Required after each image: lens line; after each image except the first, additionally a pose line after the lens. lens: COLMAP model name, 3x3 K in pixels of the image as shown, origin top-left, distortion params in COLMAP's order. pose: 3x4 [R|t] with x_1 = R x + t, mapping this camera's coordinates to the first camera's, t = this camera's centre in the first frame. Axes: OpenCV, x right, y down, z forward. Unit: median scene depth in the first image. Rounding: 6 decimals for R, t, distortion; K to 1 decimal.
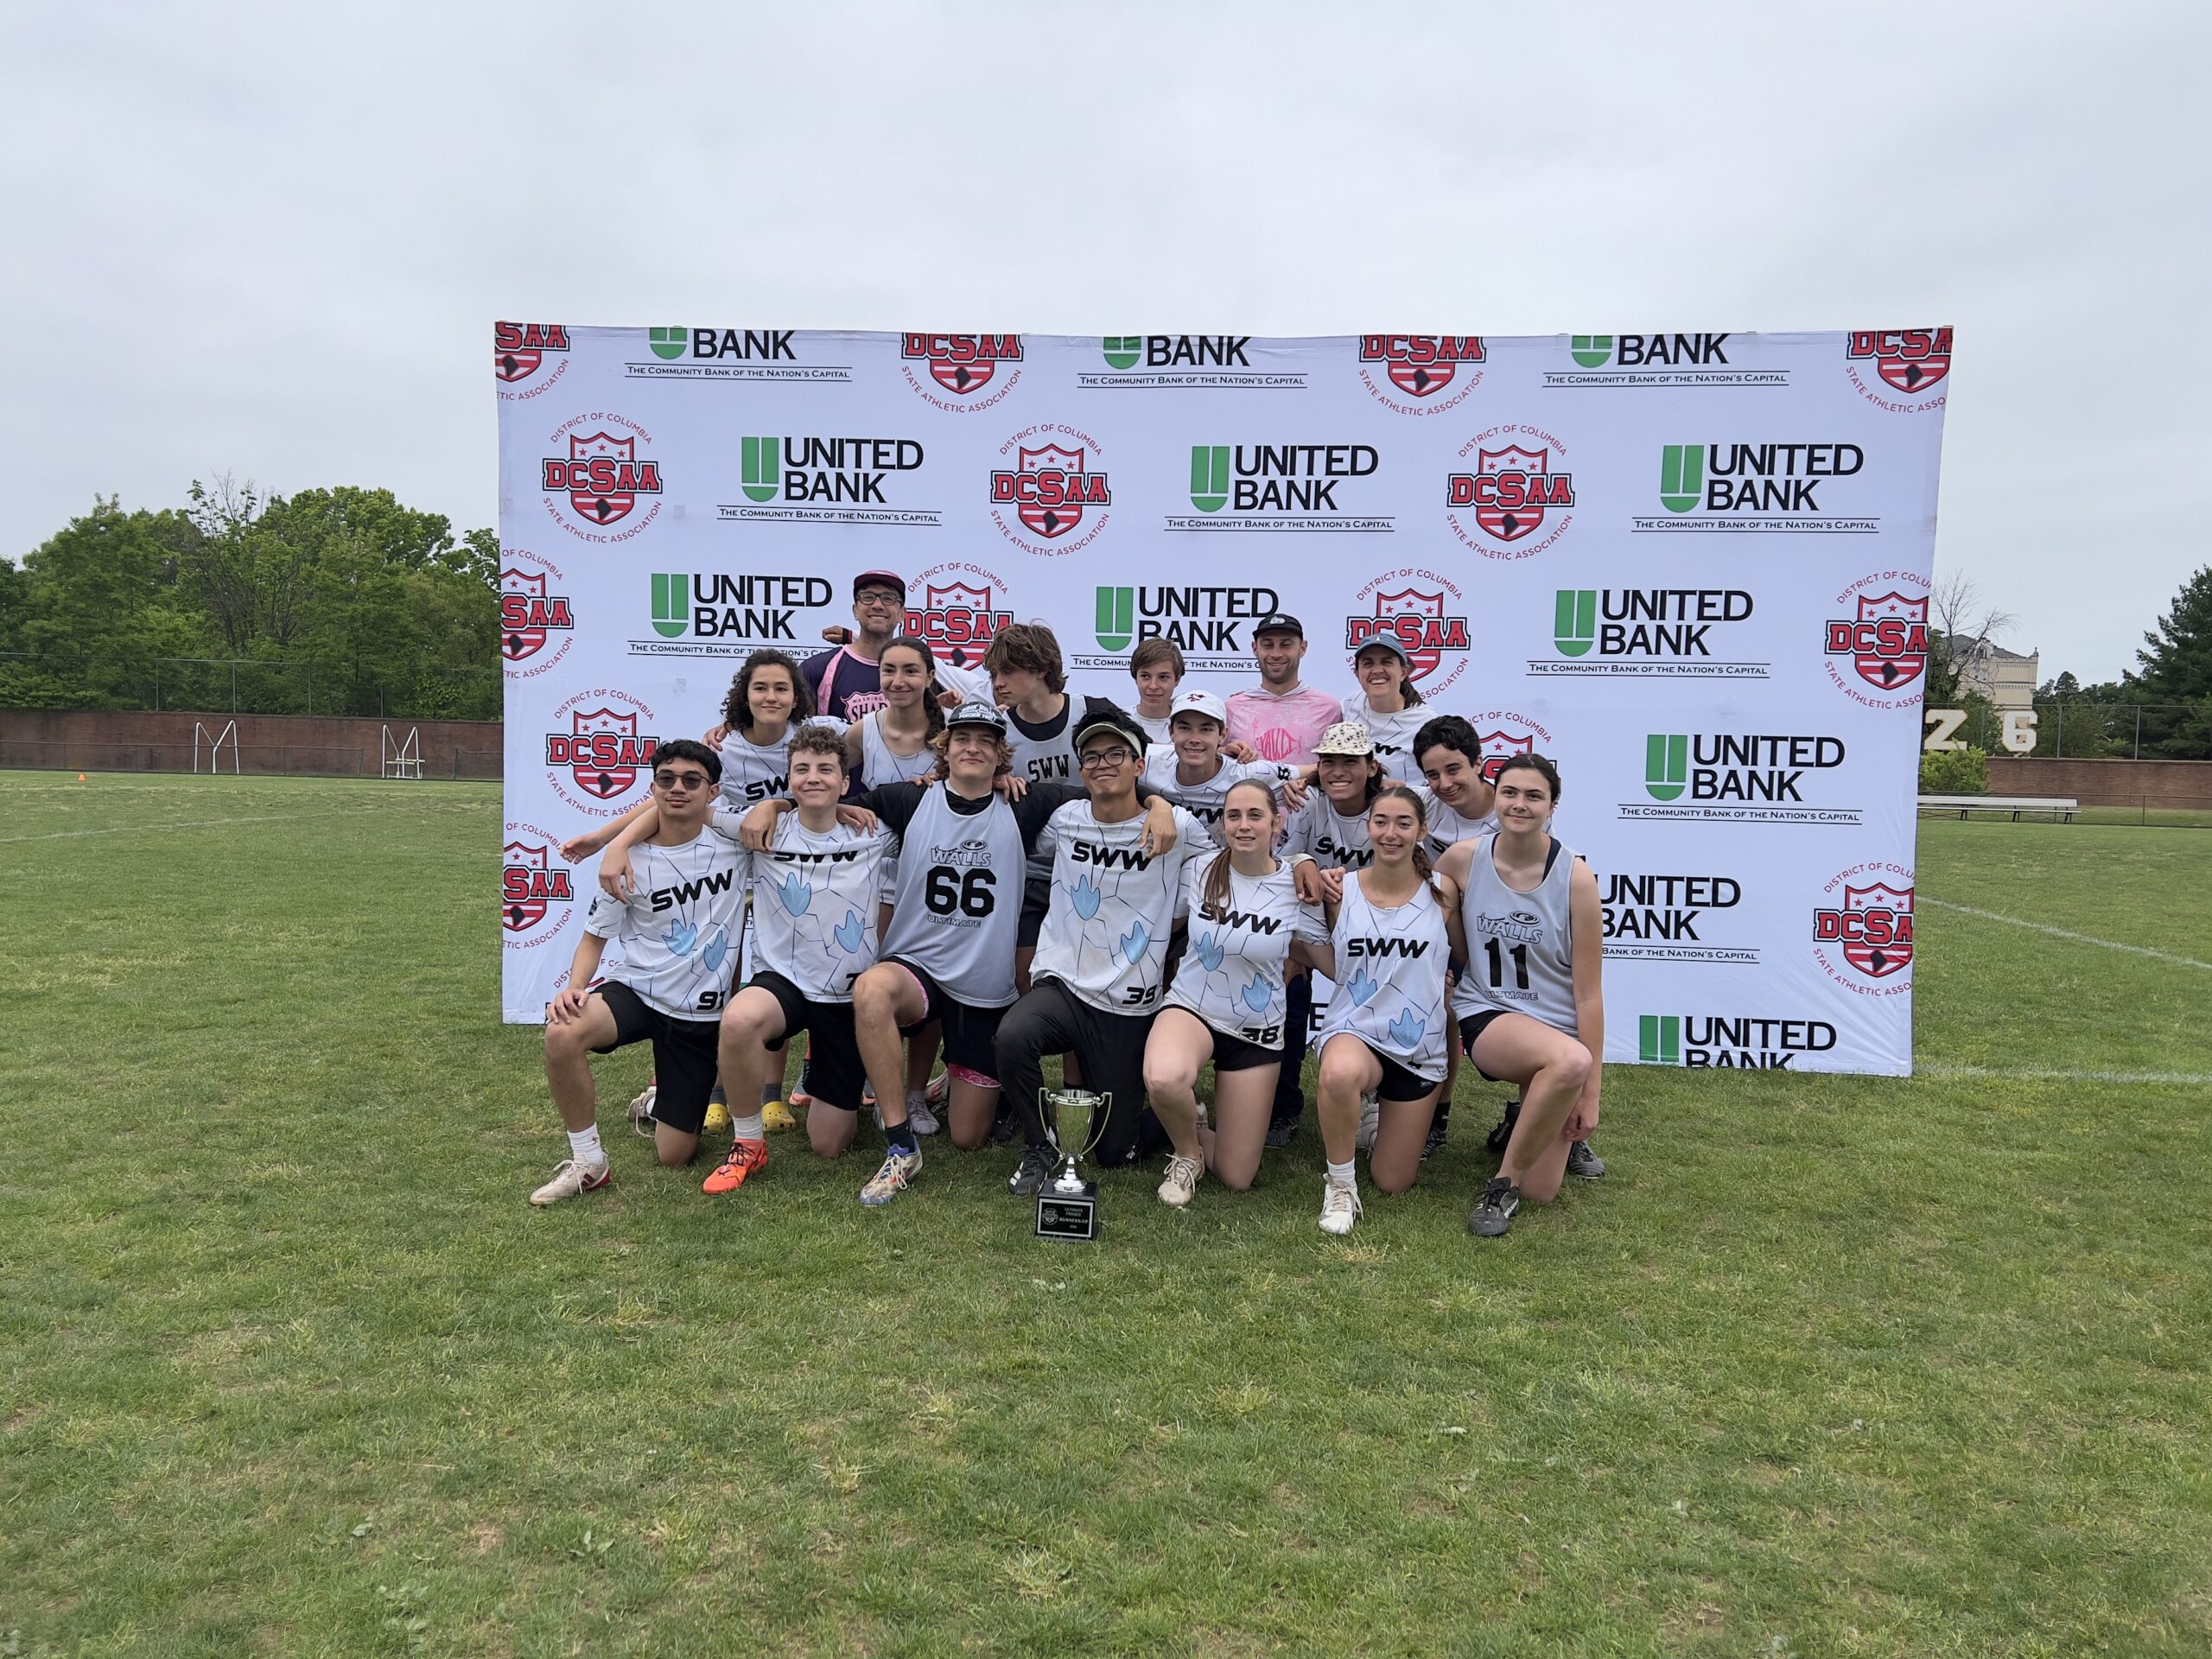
lens RADIAL K [[1579.4, 0, 1090.5], [0, 1579.4, 867.0], [0, 0, 1]] dist [0.030056, -0.007189]
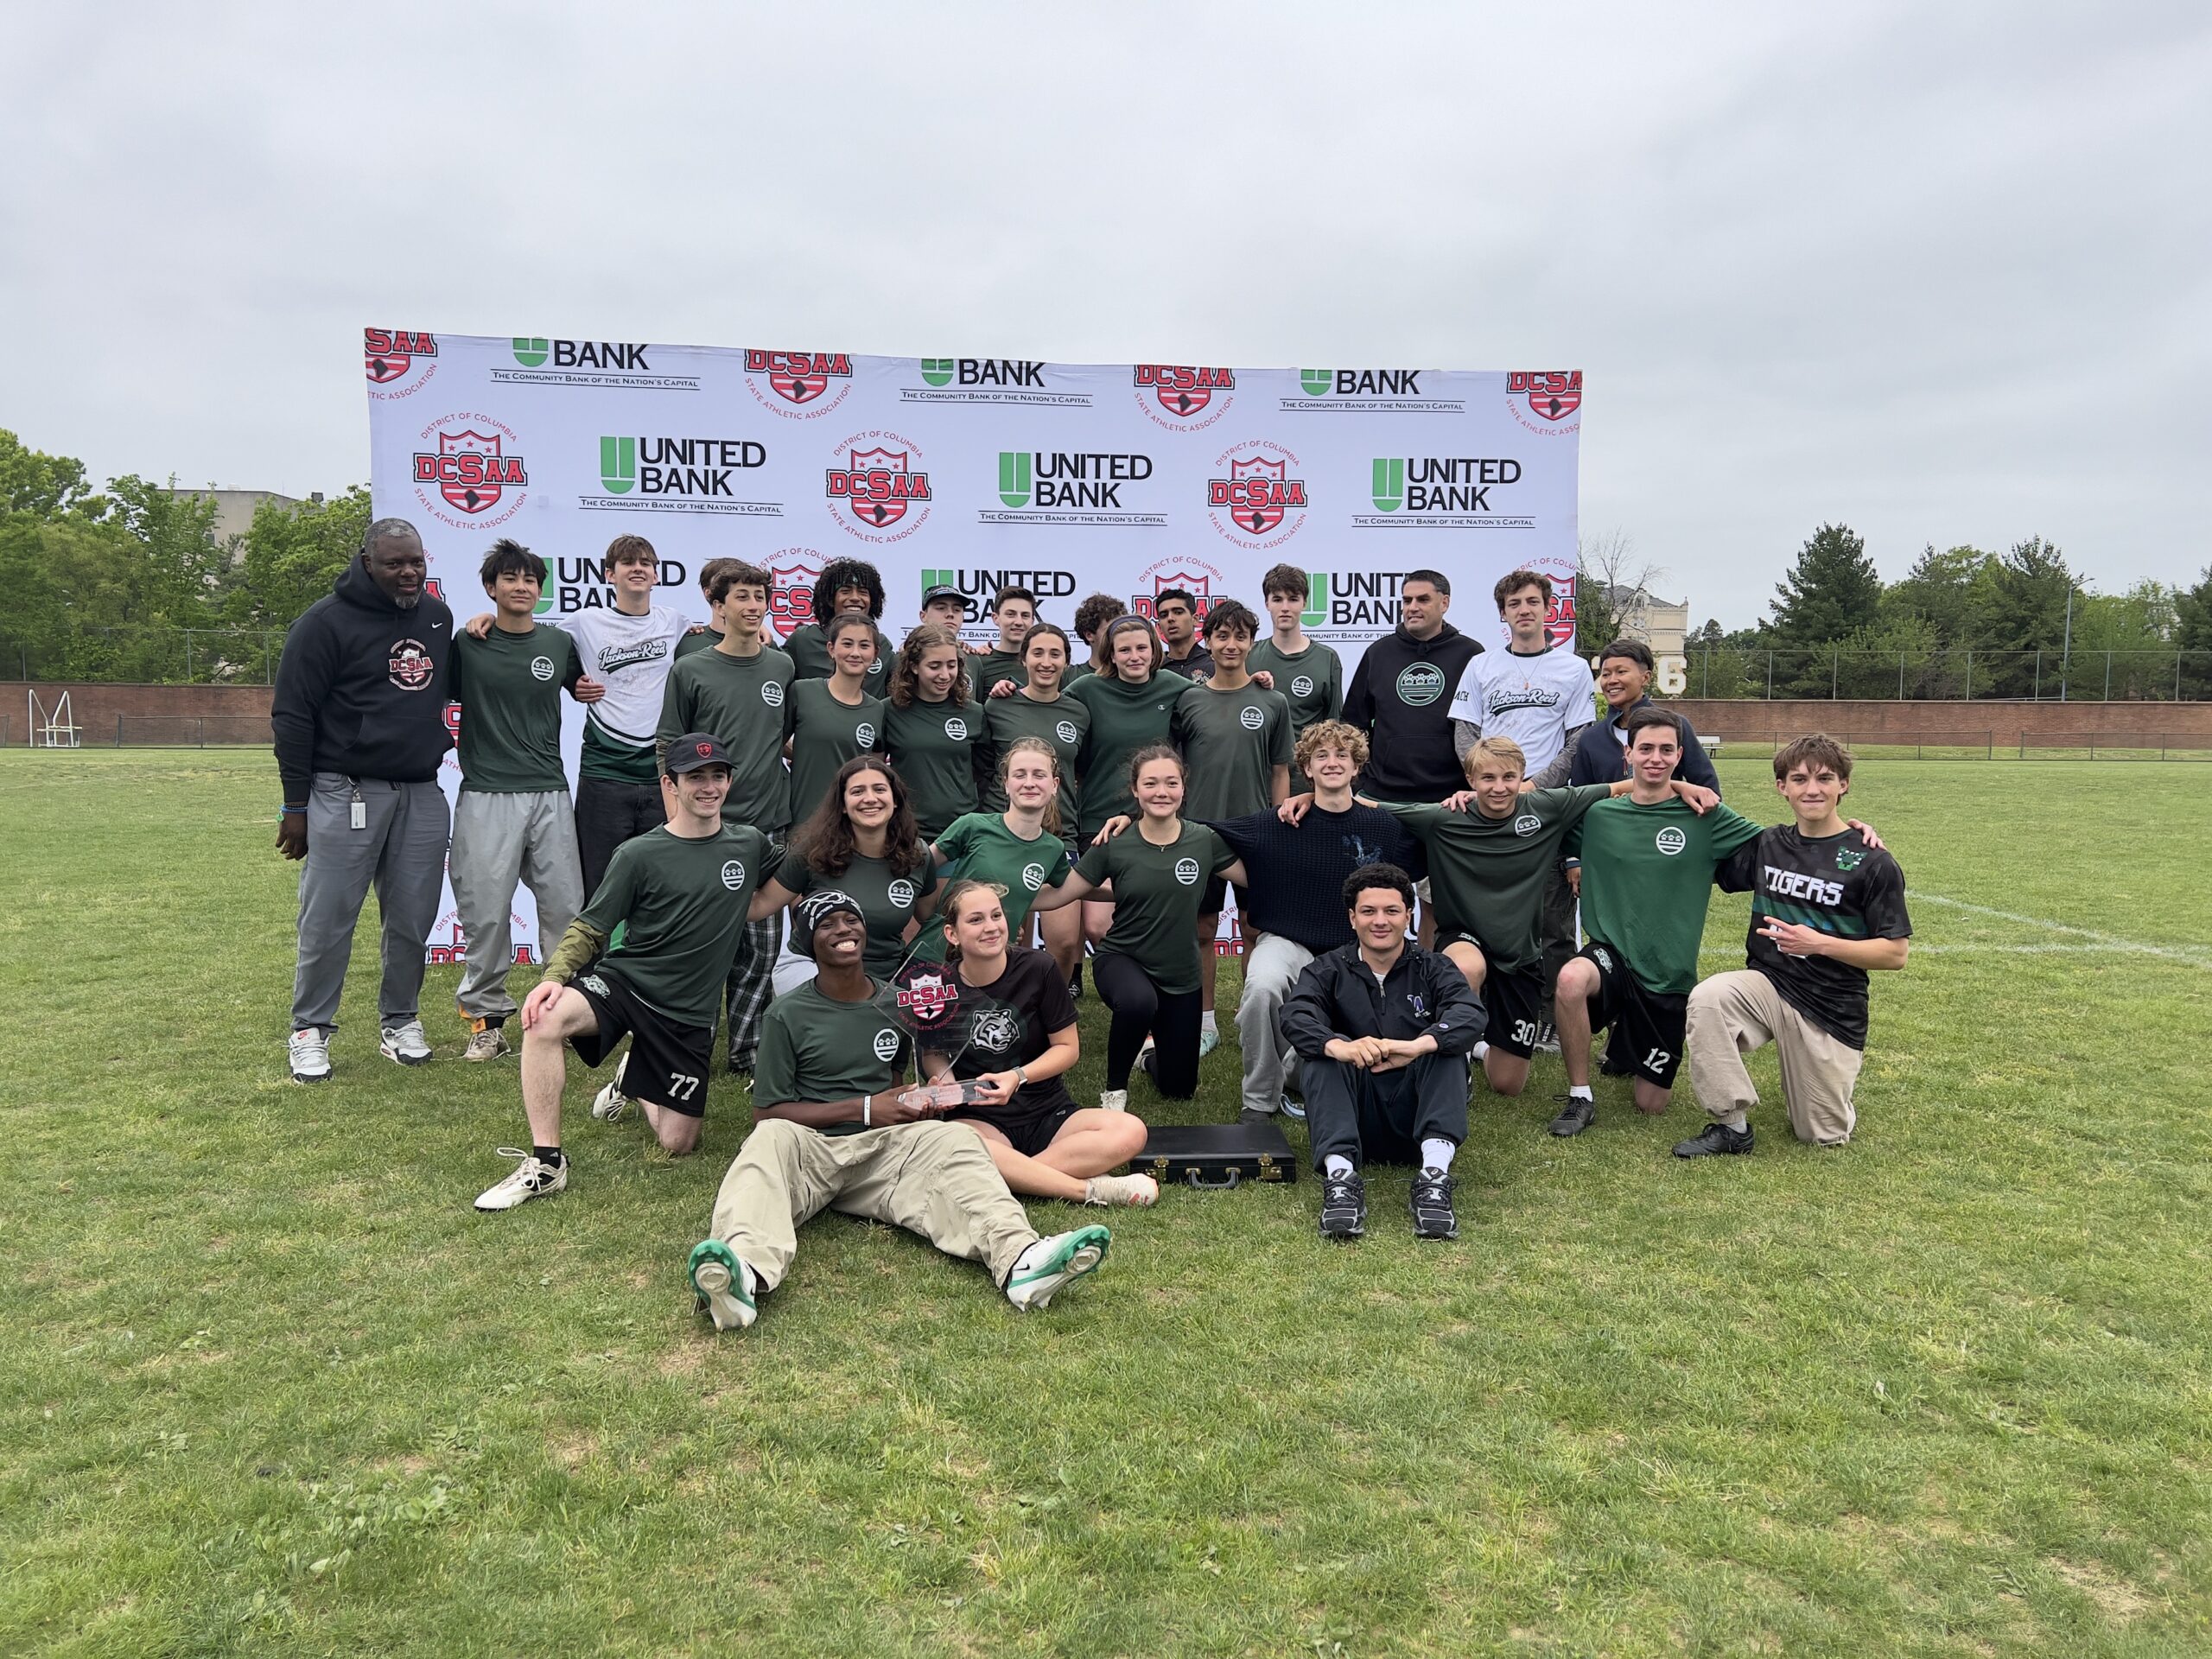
lens RADIAL K [[1663.5, 0, 1104.6], [0, 1663.5, 782.6], [0, 0, 1]] dist [0.061164, -0.082870]
pose [[0.978471, -0.024438, 0.204933, -0.119849], [0.029450, 0.999336, -0.021438, 0.010503], [-0.204273, 0.027012, 0.978541, -0.231073]]
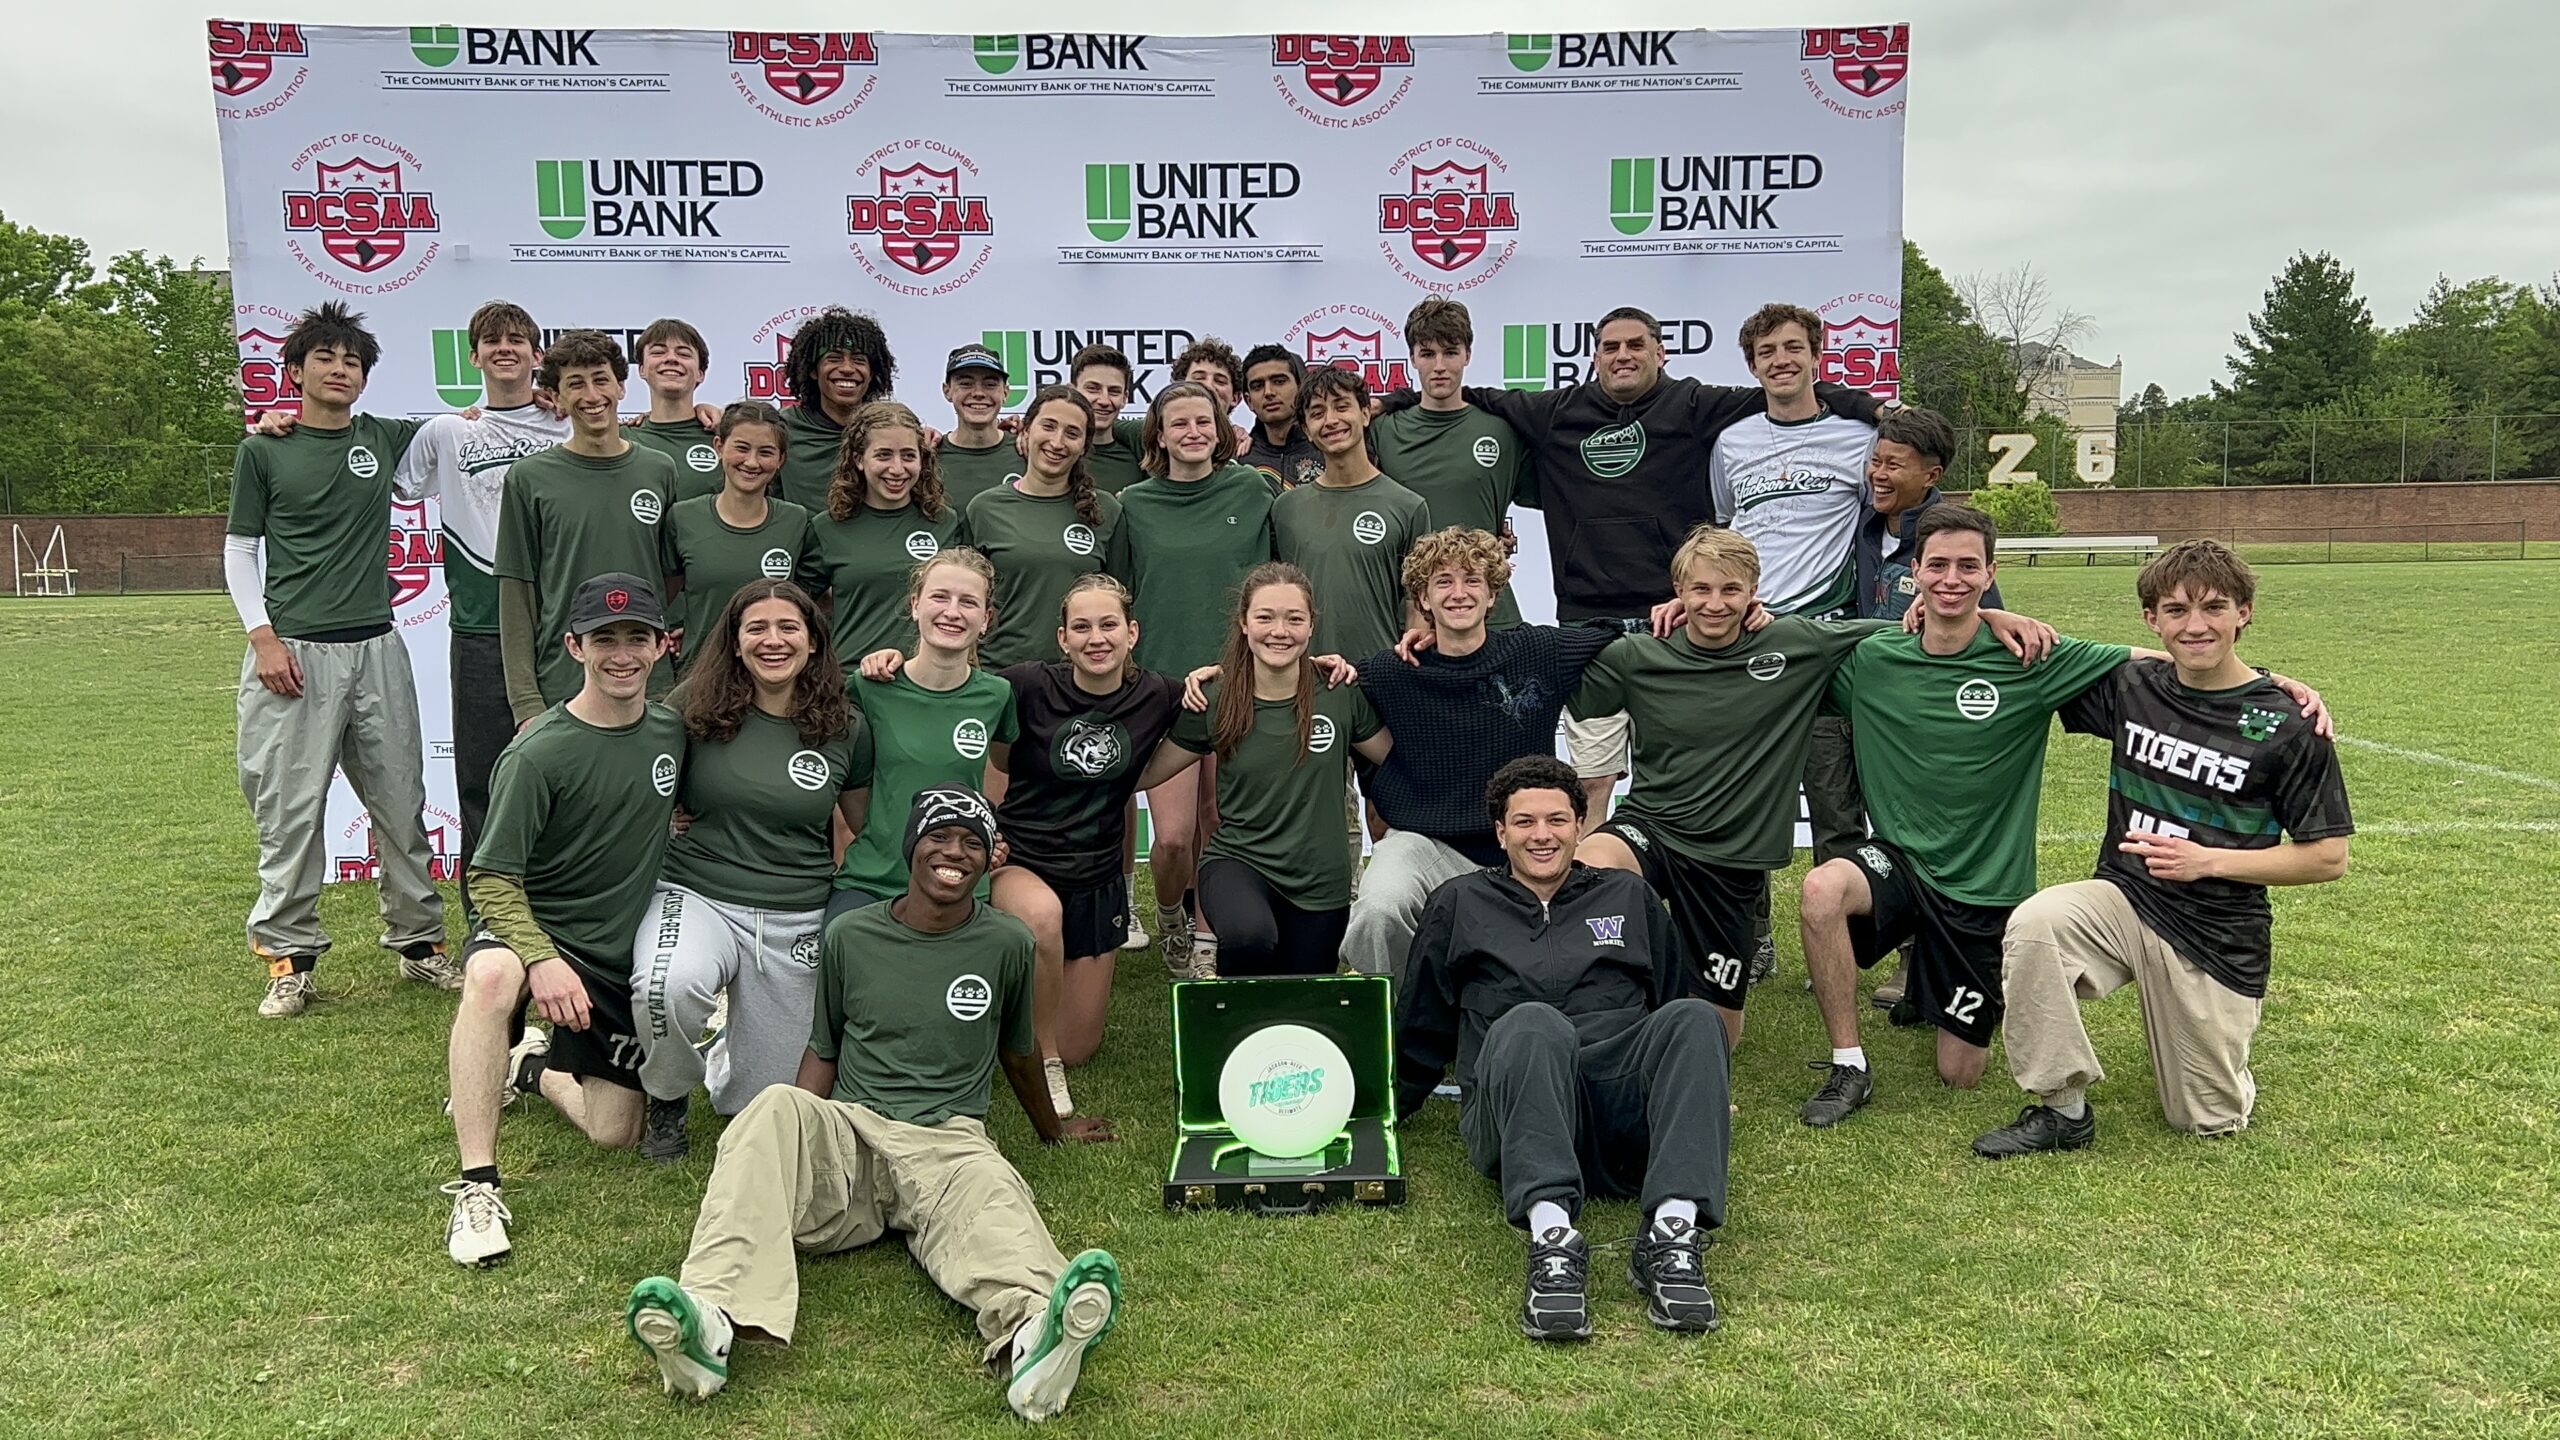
lens RADIAL K [[2047.5, 0, 1294.3], [0, 2047.5, 734.9], [0, 0, 1]] dist [0.011964, -0.001655]
pose [[0.987819, -0.053110, 0.146262, -0.002528], [0.048240, 0.998163, 0.036645, 0.006624], [-0.147940, -0.029143, 0.988567, -0.121152]]
